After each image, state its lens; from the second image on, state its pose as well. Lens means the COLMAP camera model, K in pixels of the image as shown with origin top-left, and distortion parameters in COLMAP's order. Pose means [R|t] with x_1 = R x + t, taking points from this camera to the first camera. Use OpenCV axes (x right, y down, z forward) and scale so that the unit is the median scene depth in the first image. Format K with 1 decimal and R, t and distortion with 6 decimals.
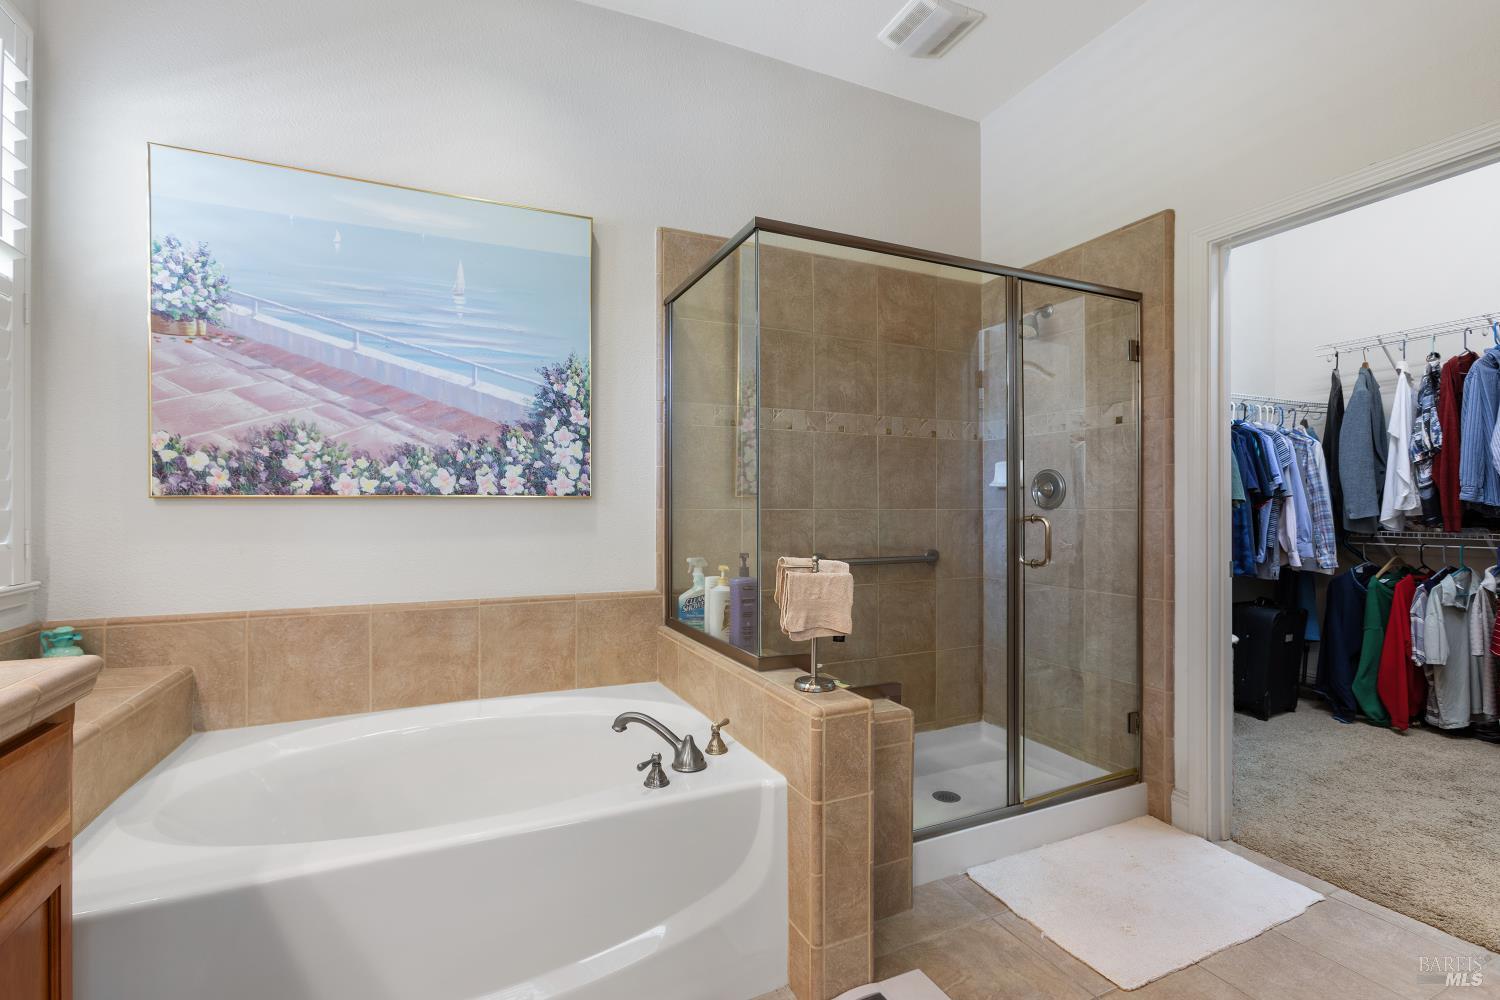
lens RADIAL K [[669.5, 0, 744.7], [0, 669.5, 502.5], [0, 0, 1]] dist [-0.008014, 0.008560]
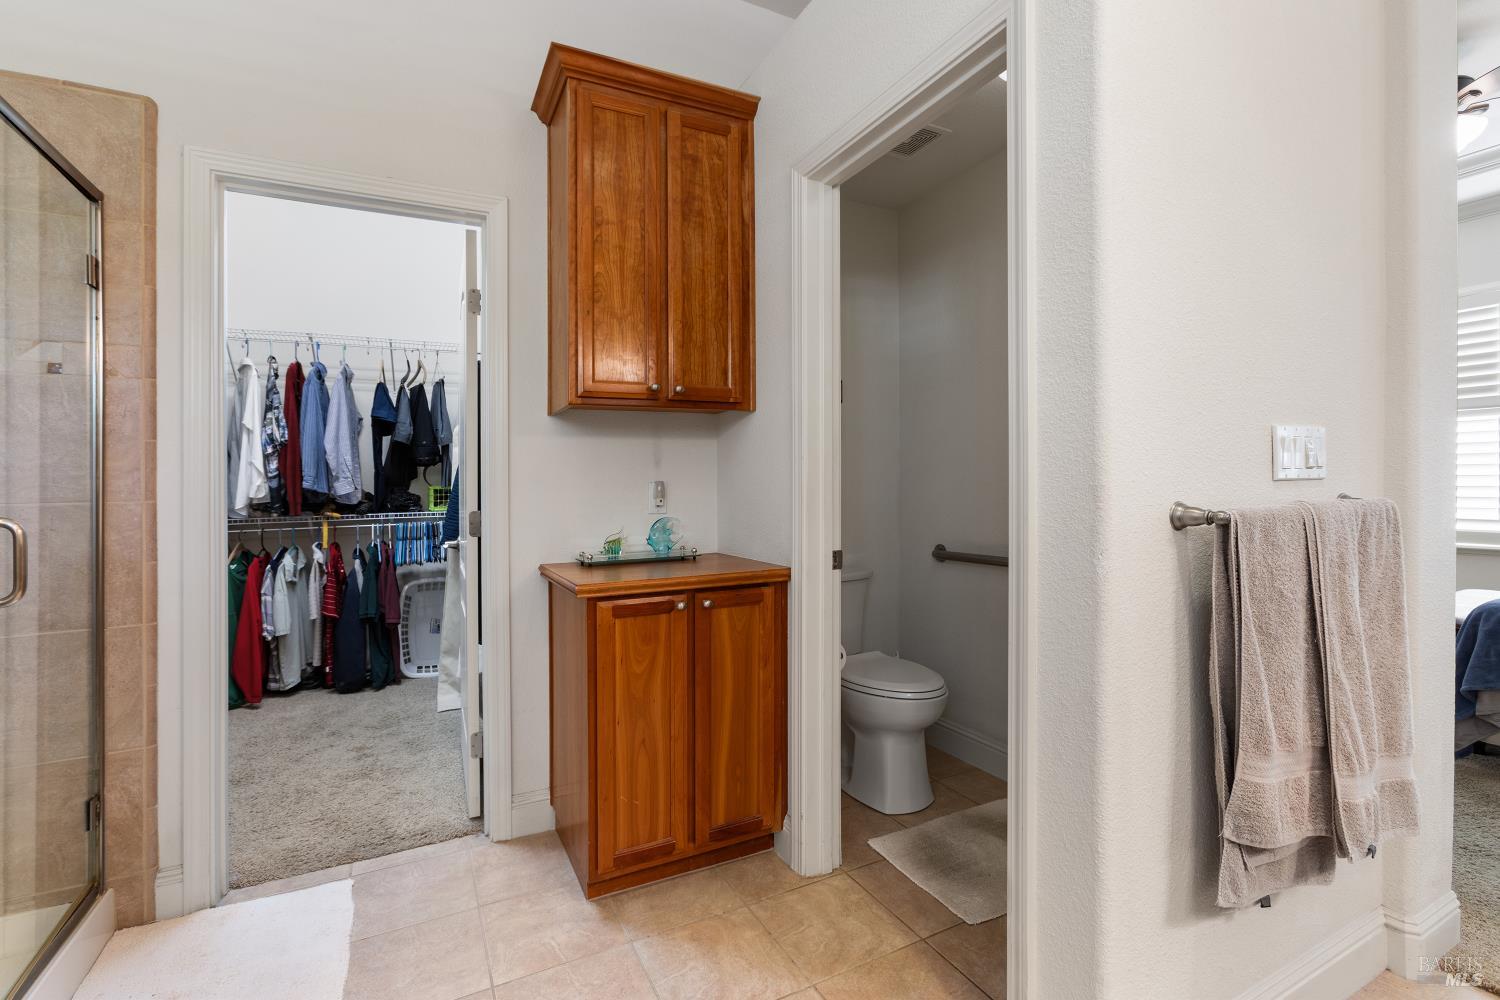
lens RADIAL K [[657.0, 0, 732.8], [0, 657.0, 490.5], [0, 0, 1]] dist [-0.007020, 0.000304]
pose [[-0.026836, -0.008074, 0.999607, -0.080741], [0.013002, 0.999880, 0.008425, 0.000541], [-0.999555, 0.013223, -0.026728, 0.273420]]
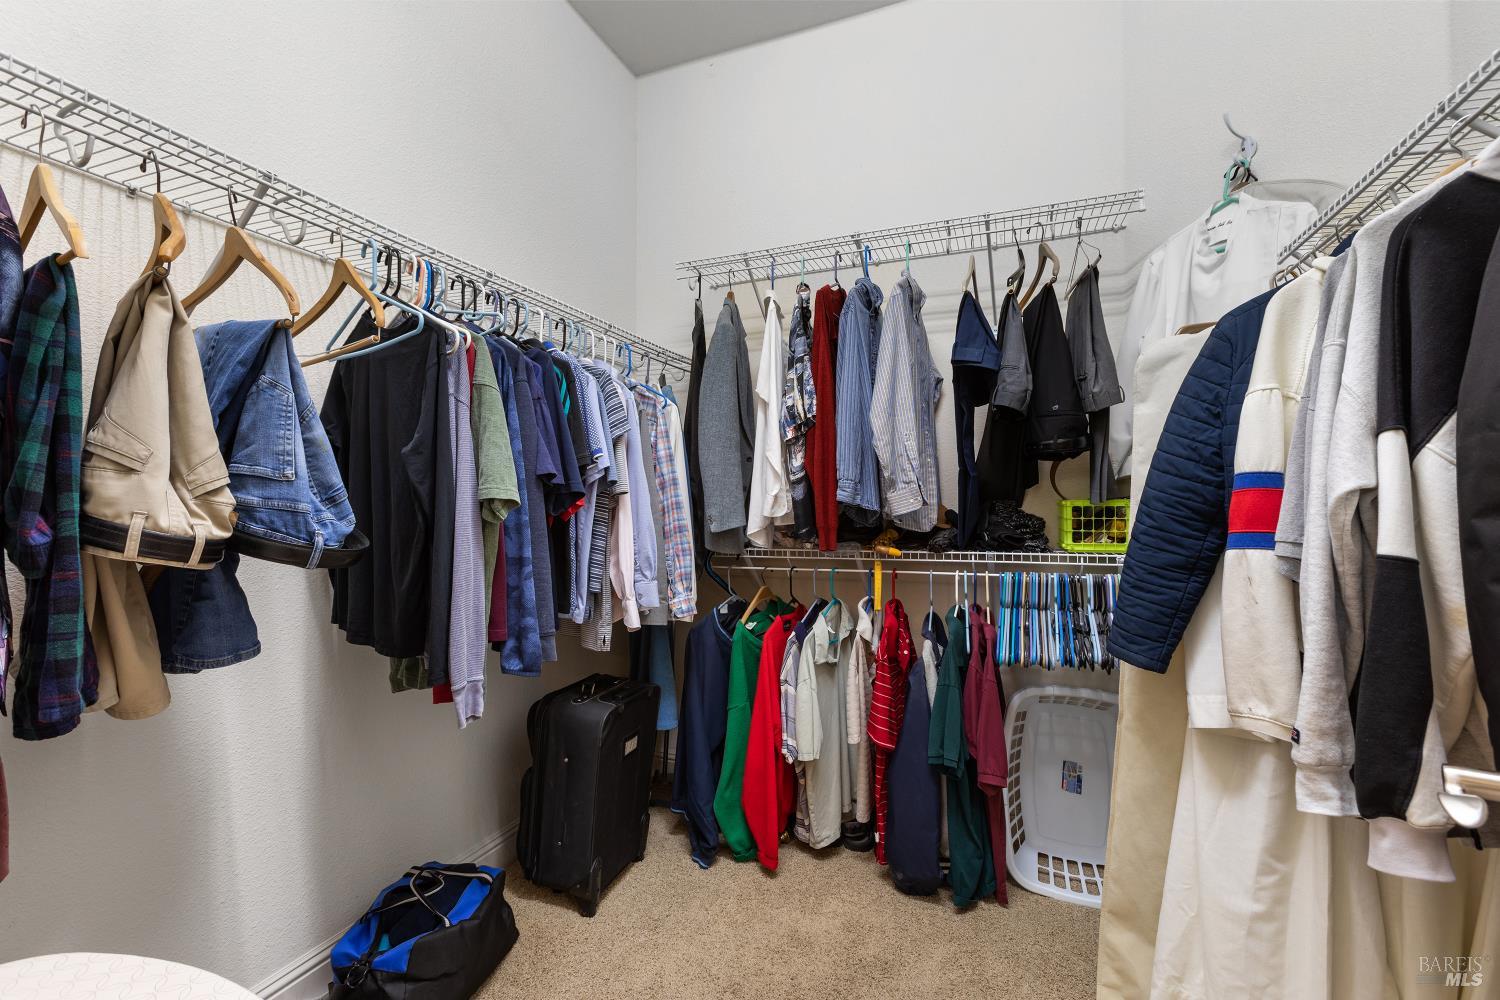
lens RADIAL K [[664.2, 0, 748.3], [0, 664.2, 466.5], [0, 0, 1]] dist [-0.020702, 0.000127]
pose [[0.722538, 0.037865, 0.690294, 0.543180], [-0.000634, 0.998535, -0.054110, -0.002247], [-0.691331, 0.038659, 0.721503, 0.574040]]
